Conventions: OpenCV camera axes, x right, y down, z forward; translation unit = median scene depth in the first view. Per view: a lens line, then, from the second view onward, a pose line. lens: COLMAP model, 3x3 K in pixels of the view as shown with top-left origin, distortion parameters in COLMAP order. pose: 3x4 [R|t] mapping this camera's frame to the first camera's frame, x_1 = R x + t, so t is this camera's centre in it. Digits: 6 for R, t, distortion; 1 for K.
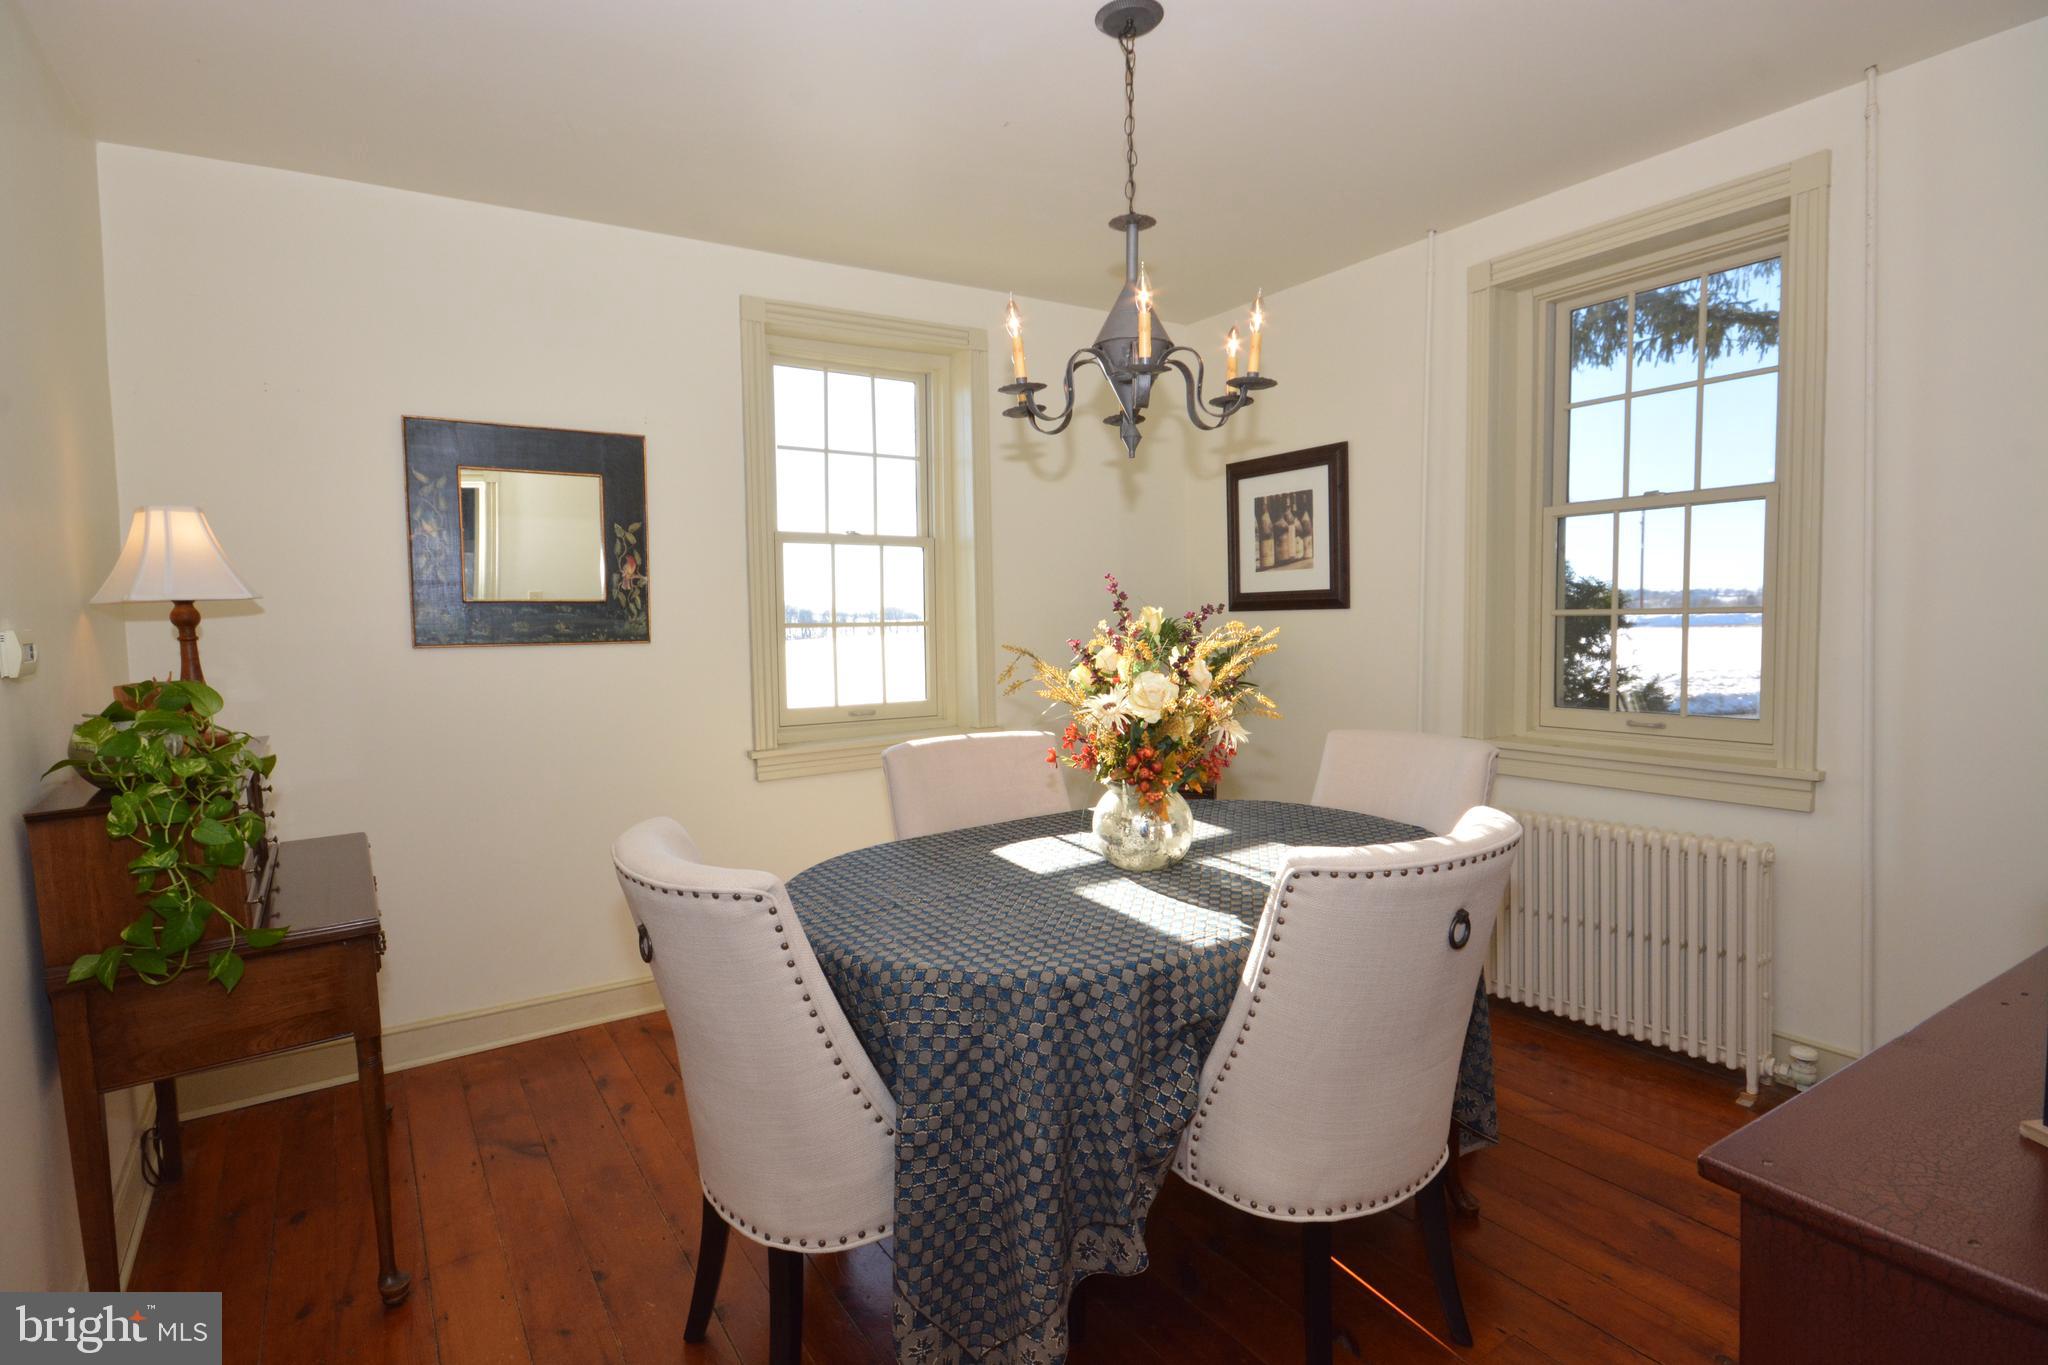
lens RADIAL K [[1007.7, 0, 1021.9], [0, 1007.7, 673.5], [0, 0, 1]] dist [0.011026, -0.000330]
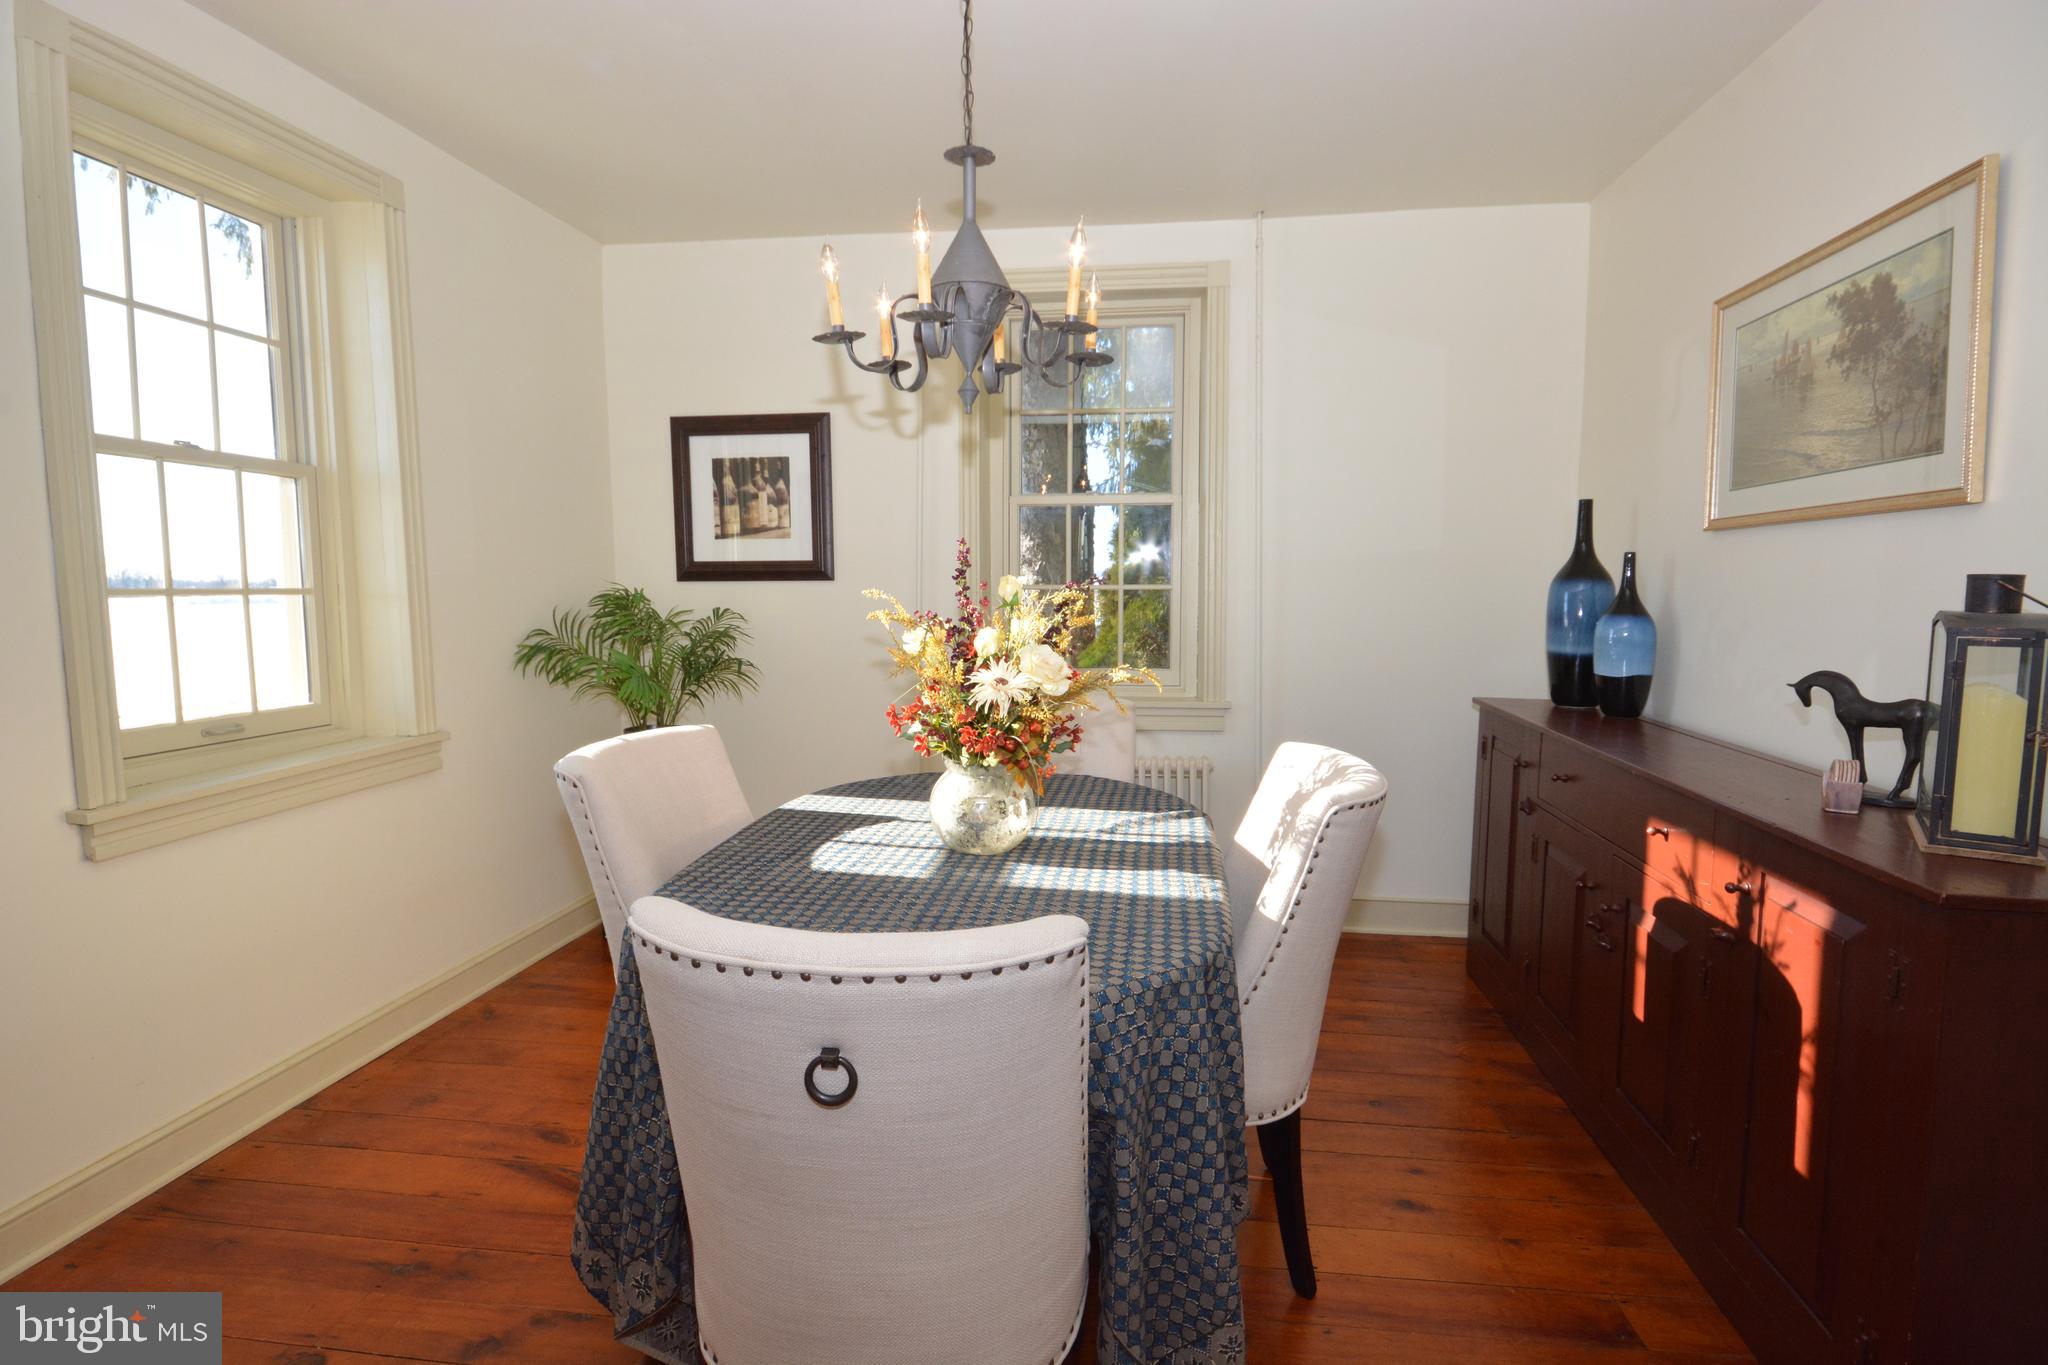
lens RADIAL K [[1007.7, 0, 1025.6], [0, 1007.7, 674.1], [0, 0, 1]] dist [0.011026, -0.000330]
pose [[0.653552, -0.052904, 0.755030, -0.306343], [0.032746, 0.998597, 0.041625, -0.006574], [-0.756173, -0.002480, 0.654368, 0.190306]]
